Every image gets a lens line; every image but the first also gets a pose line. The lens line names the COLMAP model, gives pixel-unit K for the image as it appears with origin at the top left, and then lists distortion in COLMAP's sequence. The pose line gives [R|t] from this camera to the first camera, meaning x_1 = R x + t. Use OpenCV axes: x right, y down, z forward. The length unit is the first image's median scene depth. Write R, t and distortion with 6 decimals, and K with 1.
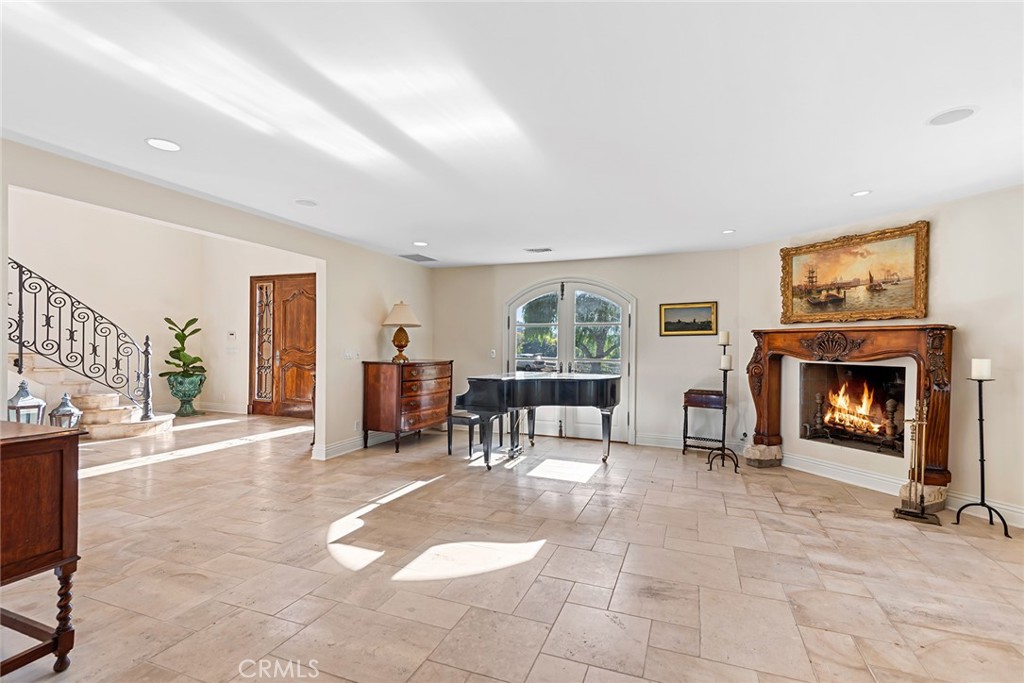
lens RADIAL K [[461.2, 0, 515.4], [0, 461.2, 345.7], [0, 0, 1]] dist [0.043185, -0.020189]
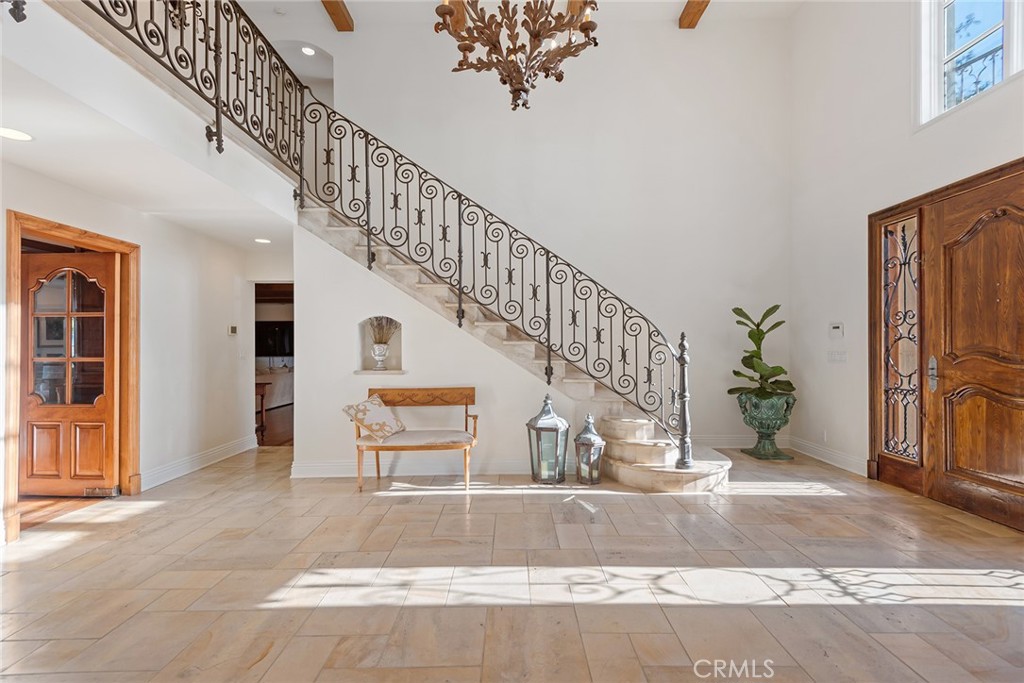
lens RADIAL K [[461.2, 0, 515.4], [0, 461.2, 345.7], [0, 0, 1]] dist [0.043185, -0.020189]
pose [[0.362201, -0.015471, -0.931972, -0.302608], [0.008866, 0.999874, -0.013152, 0.002136], [0.932058, -0.003500, 0.362293, 0.599594]]
